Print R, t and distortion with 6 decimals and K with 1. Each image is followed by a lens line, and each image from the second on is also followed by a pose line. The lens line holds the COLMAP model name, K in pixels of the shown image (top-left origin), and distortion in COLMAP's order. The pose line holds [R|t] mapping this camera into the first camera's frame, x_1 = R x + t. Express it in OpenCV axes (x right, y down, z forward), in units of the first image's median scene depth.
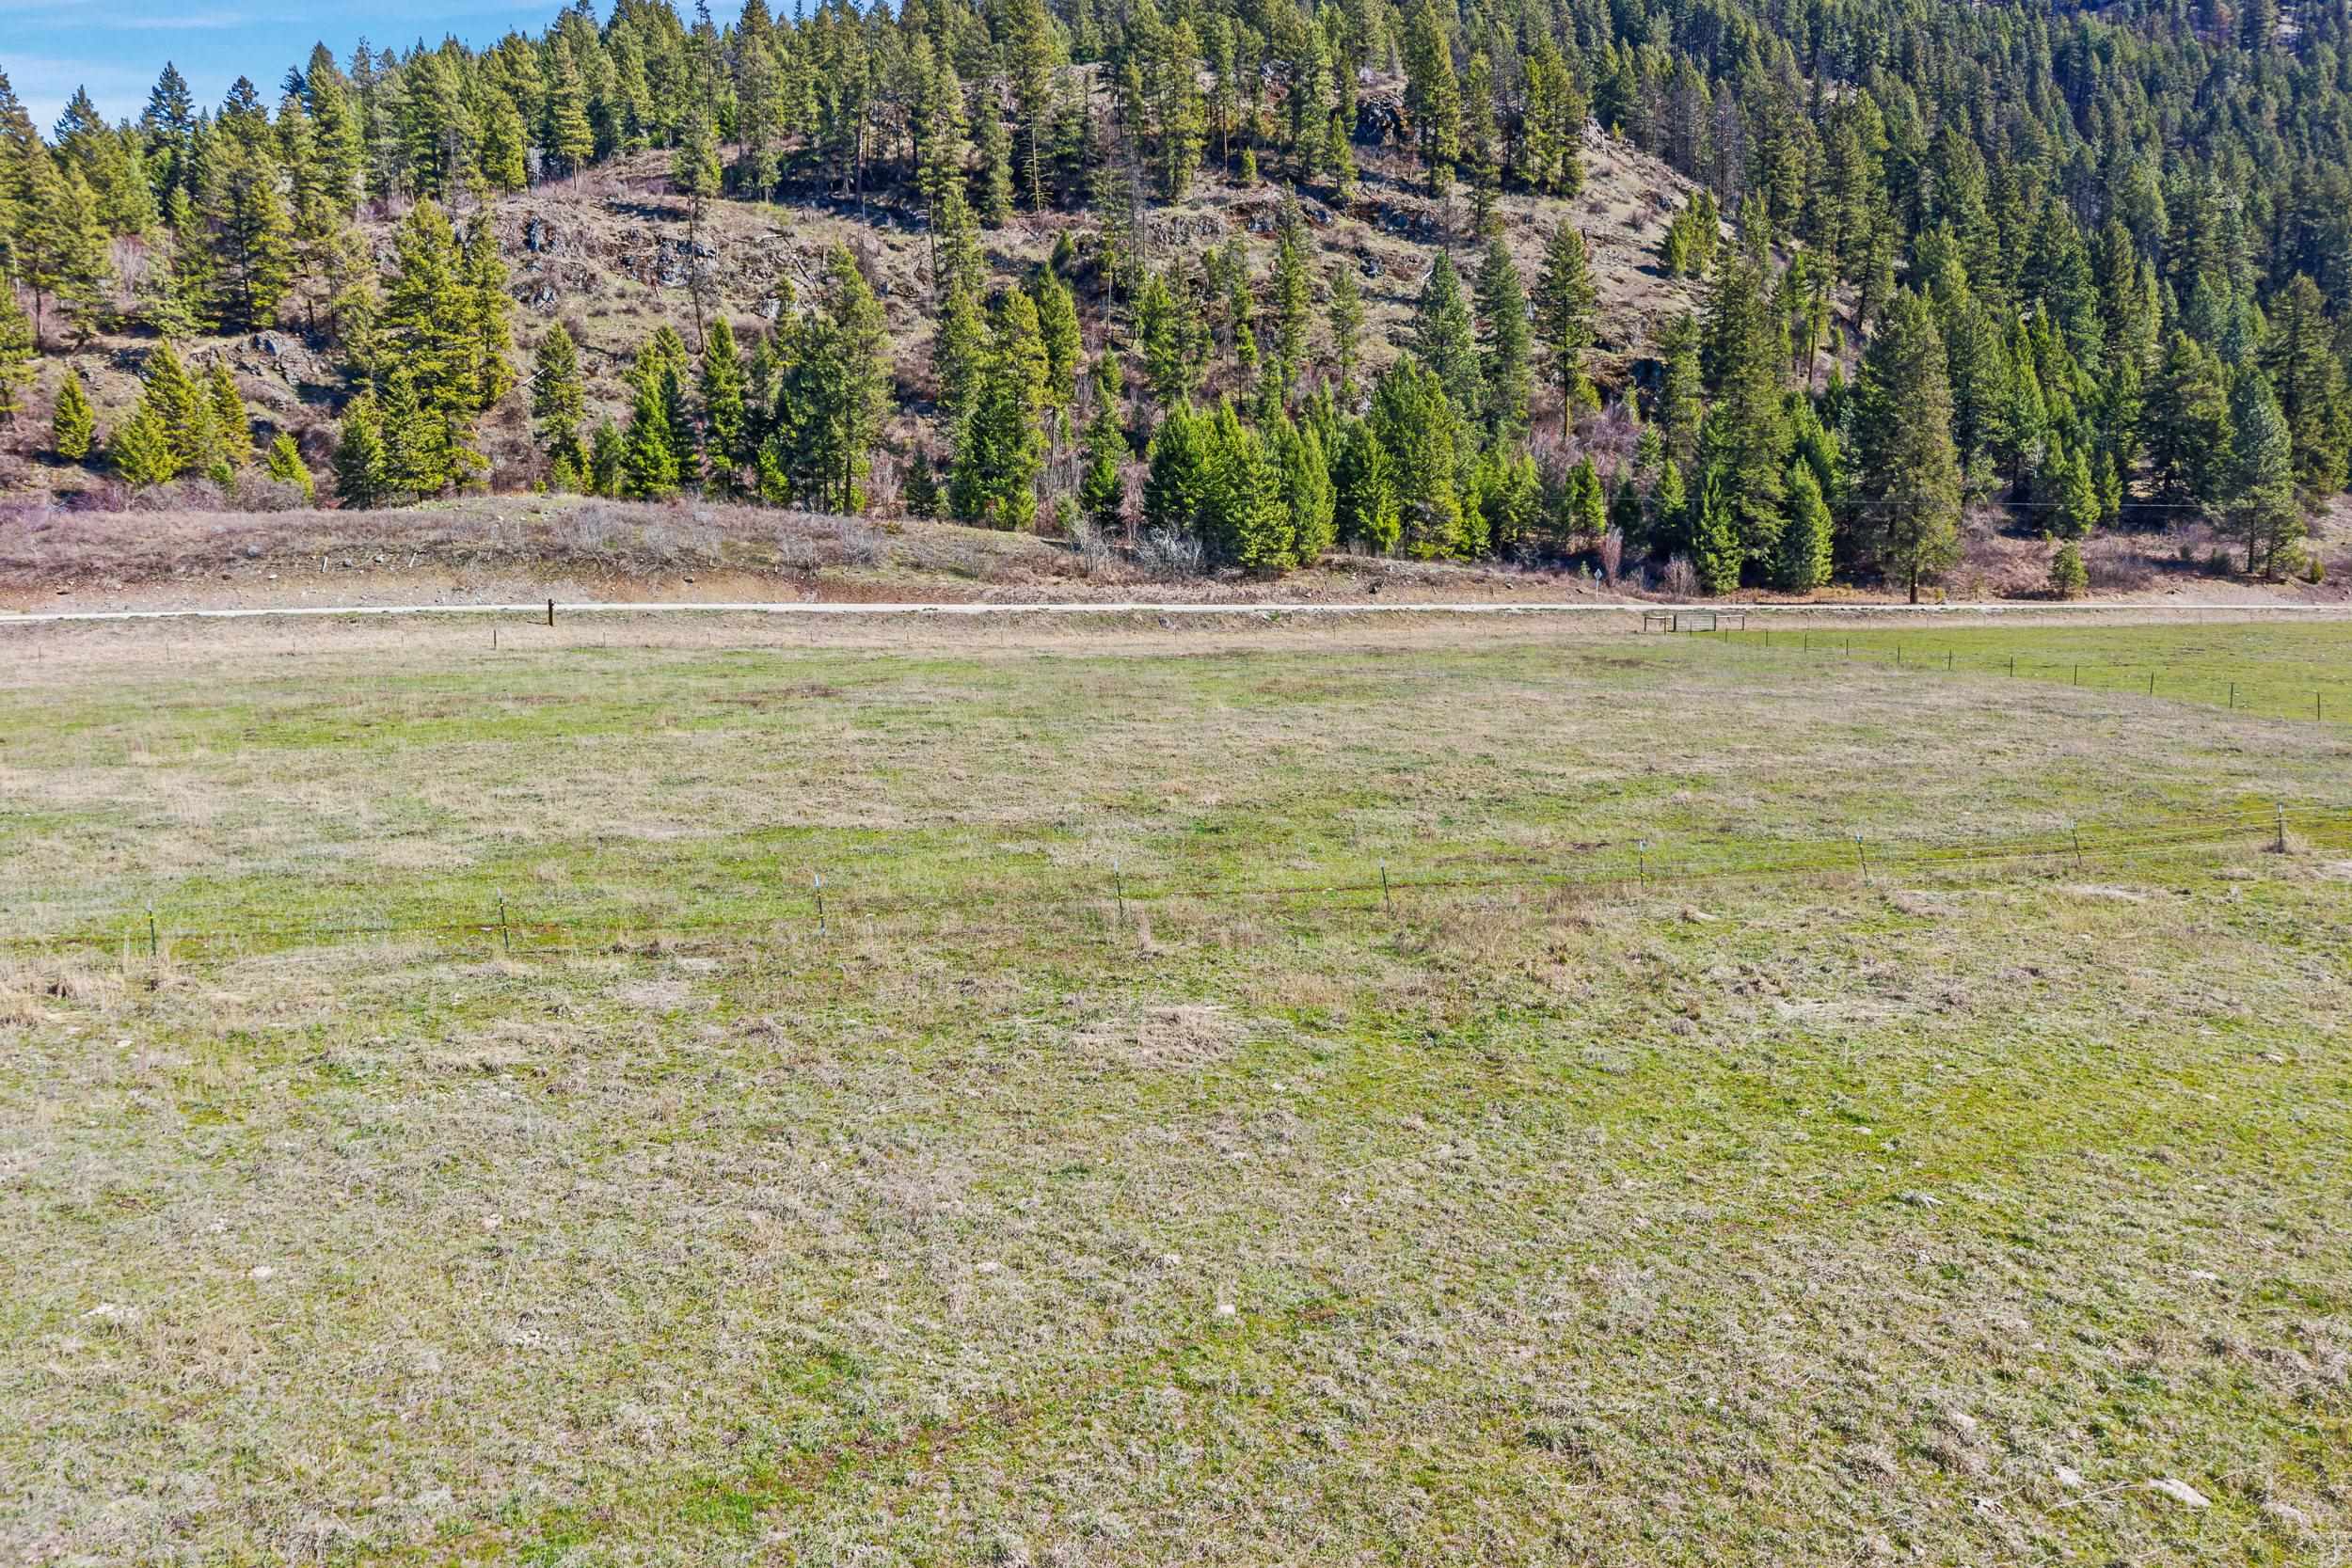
lens RADIAL K [[1520.0, 0, 1177.4], [0, 1520.0, 785.4], [0, 0, 1]] dist [-0.028738, 0.005025]
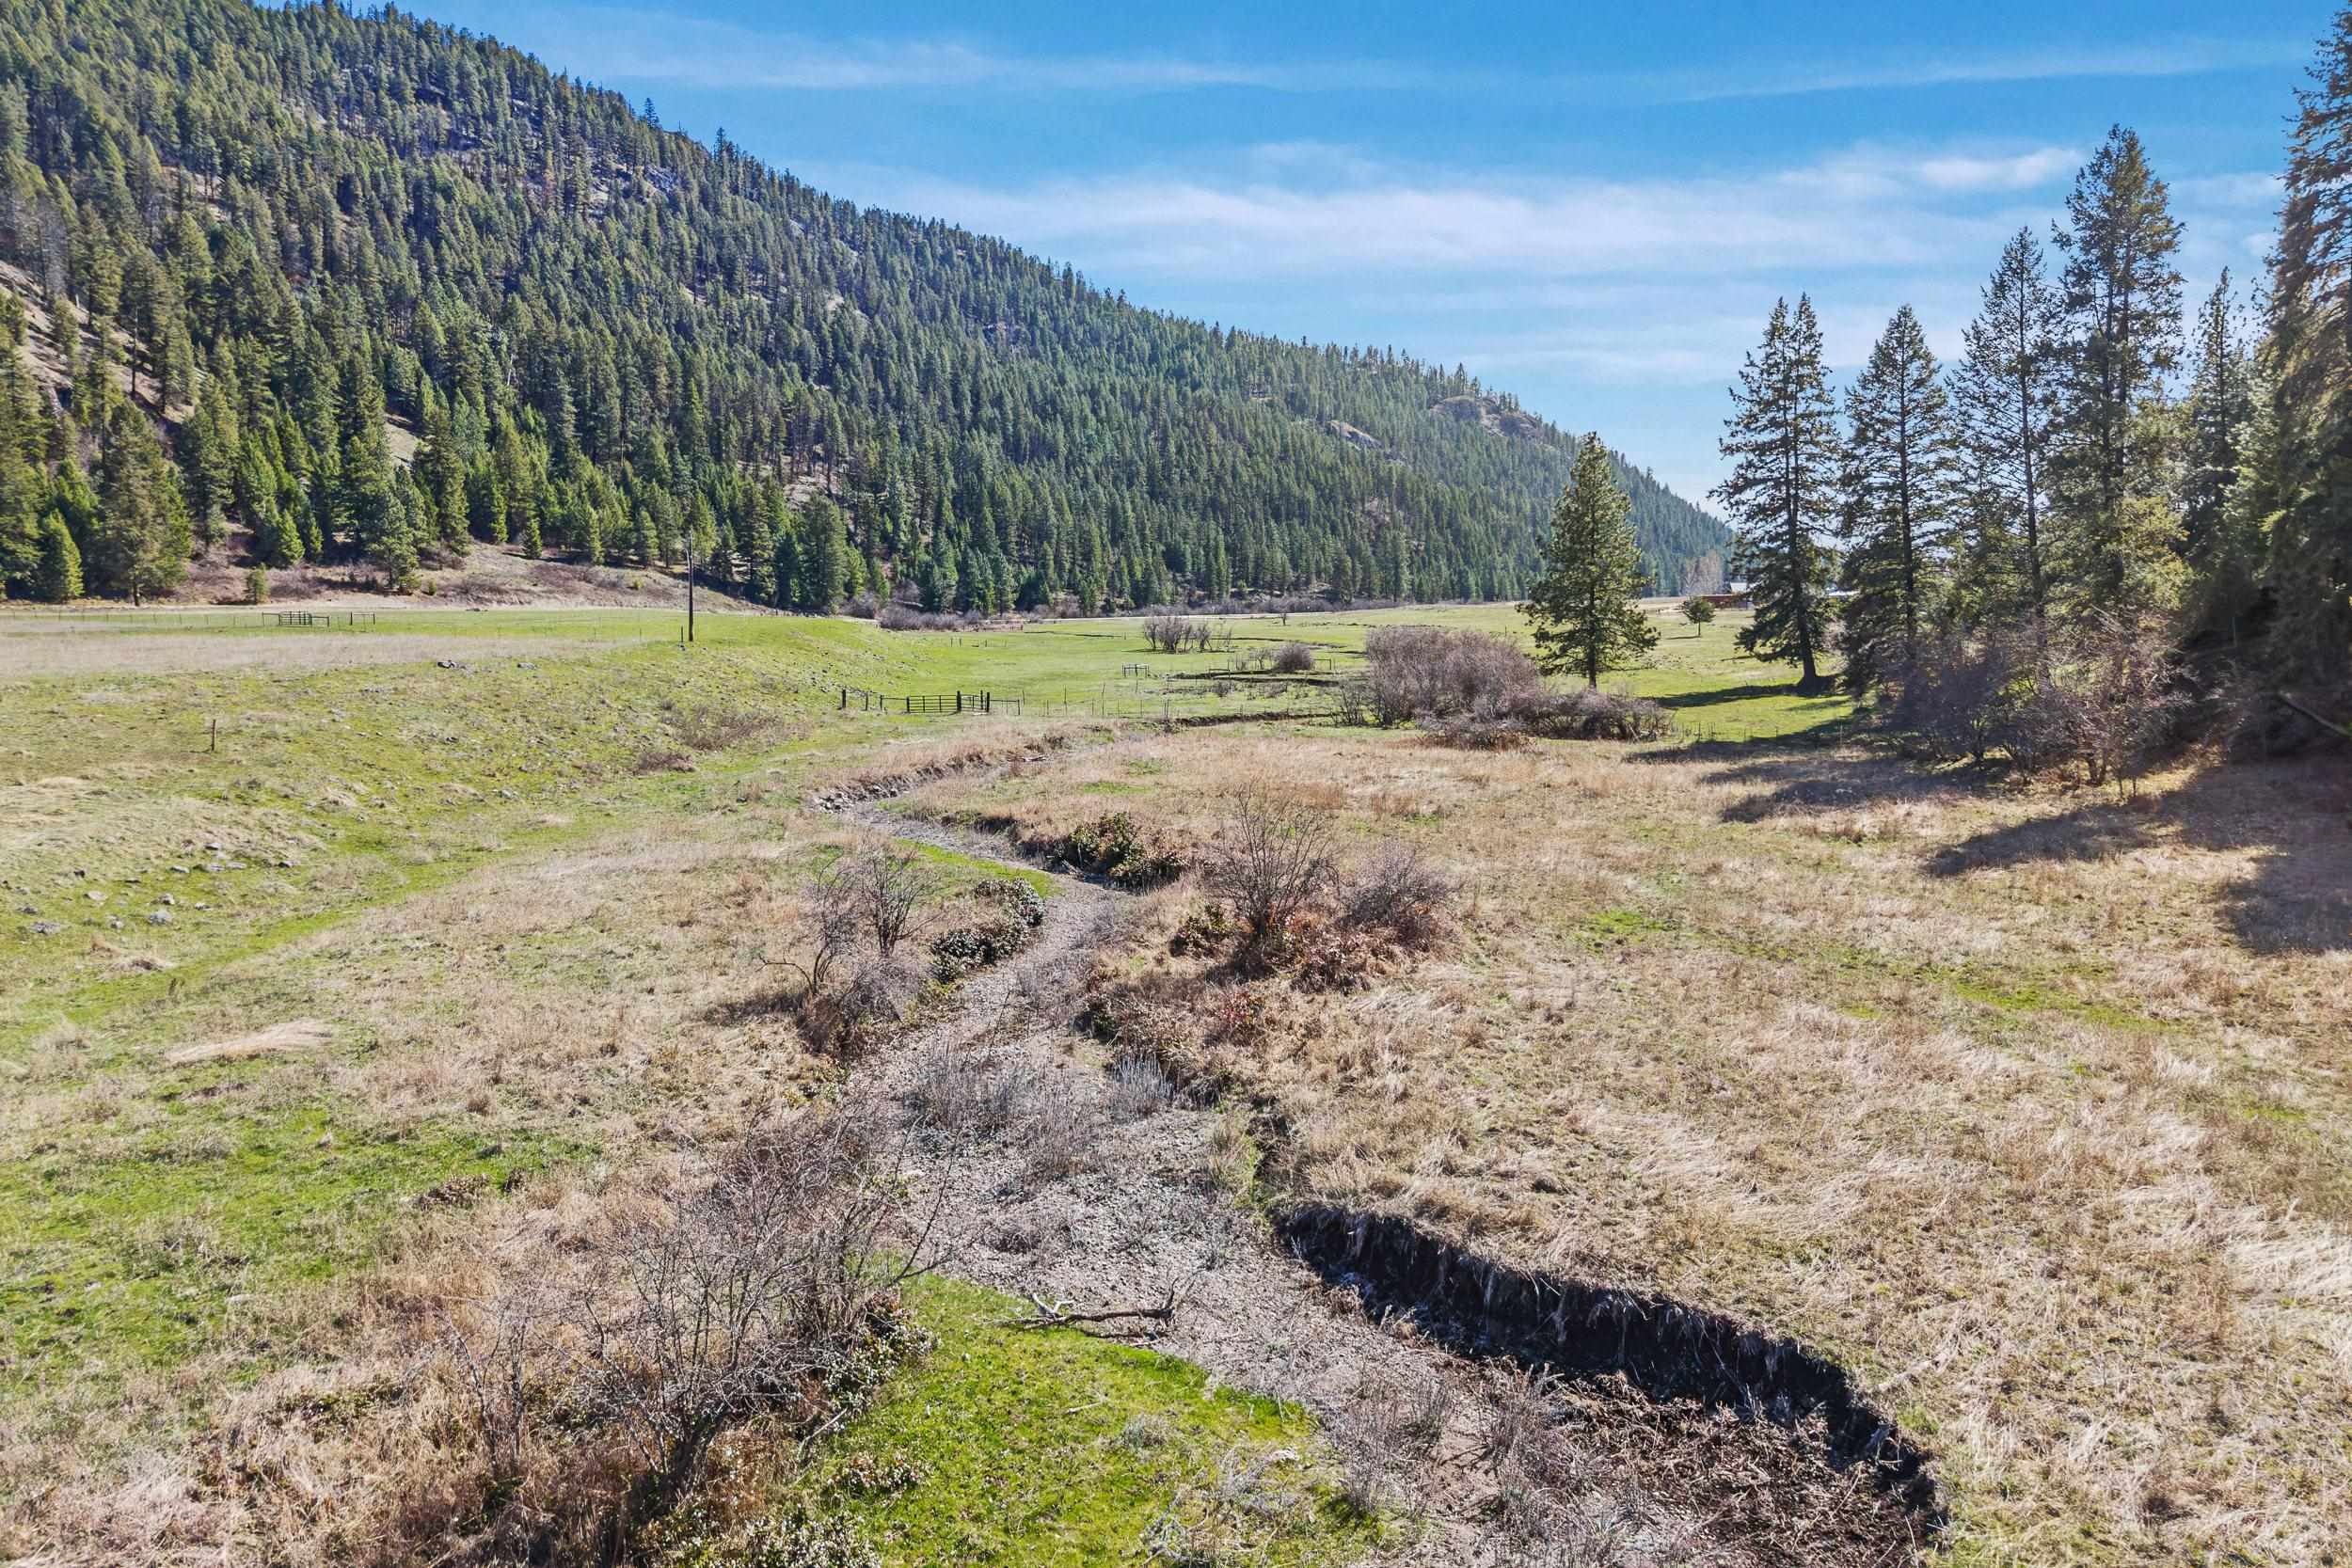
lens RADIAL K [[1520.0, 0, 1180.5], [0, 1520.0, 777.7], [0, 0, 1]] dist [-0.028738, 0.005025]
pose [[0.629290, -0.090914, 0.771834, -0.034161], [0.120017, 0.992589, 0.019064, 0.126967], [-0.767847, 0.080637, 0.635538, -0.653005]]
